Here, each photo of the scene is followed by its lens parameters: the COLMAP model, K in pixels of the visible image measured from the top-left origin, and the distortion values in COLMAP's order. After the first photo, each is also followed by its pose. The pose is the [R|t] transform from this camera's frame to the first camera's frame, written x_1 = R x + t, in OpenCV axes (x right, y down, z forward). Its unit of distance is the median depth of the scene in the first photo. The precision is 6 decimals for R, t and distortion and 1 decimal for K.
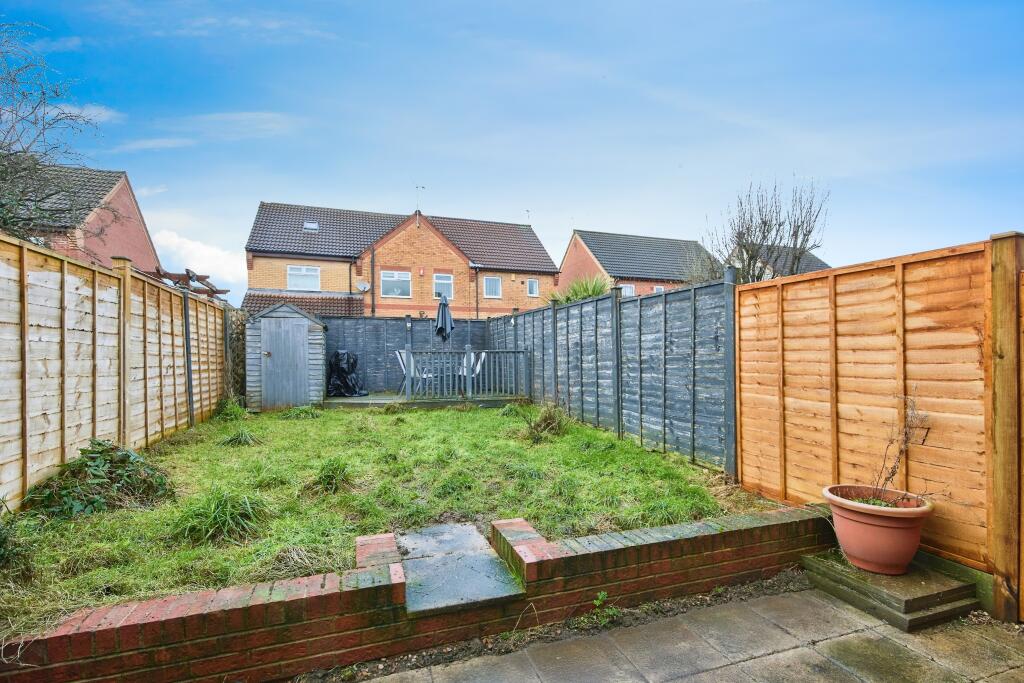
lens RADIAL K [[483.8, 0, 517.8], [0, 483.8, 355.5], [0, 0, 1]] dist [0.001379, 0.000367]
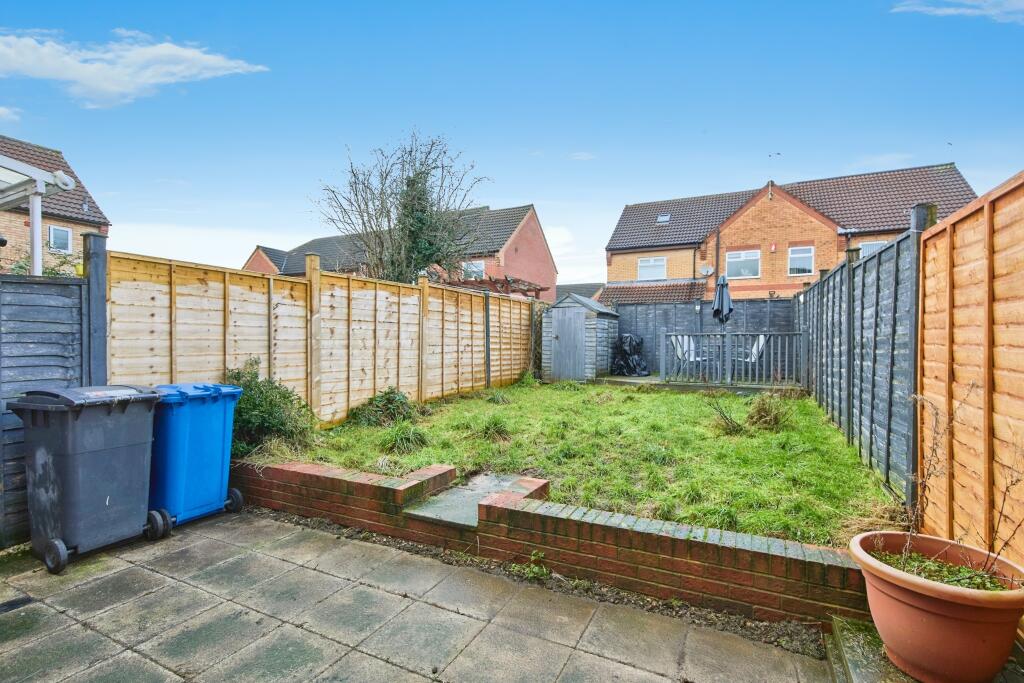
lens RADIAL K [[476.2, 0, 512.0], [0, 476.2, 341.5], [0, 0, 1]] dist [0.000362, 0.000254]
pose [[0.697478, 0.004474, -0.716592, 0.337196], [-0.002754, 0.999990, 0.003563, 0.004693], [0.716600, -0.000511, 0.697484, 0.077946]]
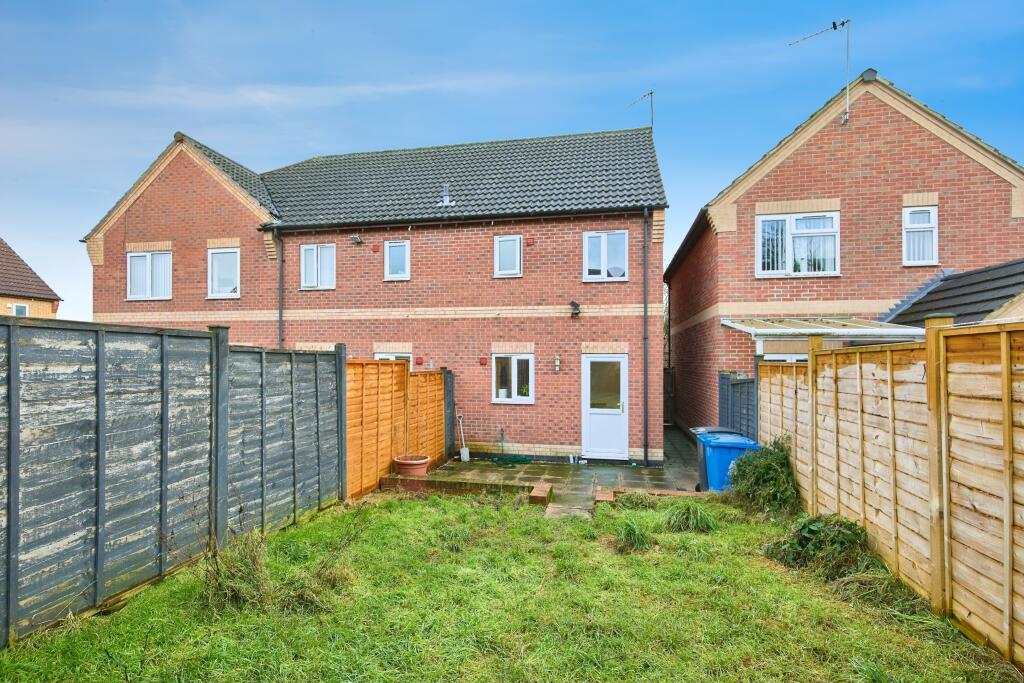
lens RADIAL K [[483.8, 0, 517.8], [0, 483.8, 355.5], [0, 0, 1]] dist [0.001379, 0.000367]
pose [[-0.864510, 0.003322, 0.502604, -0.422136], [-0.008083, 0.999757, -0.020511, -0.082084], [-0.502550, -0.021794, -0.864273, 1.232478]]
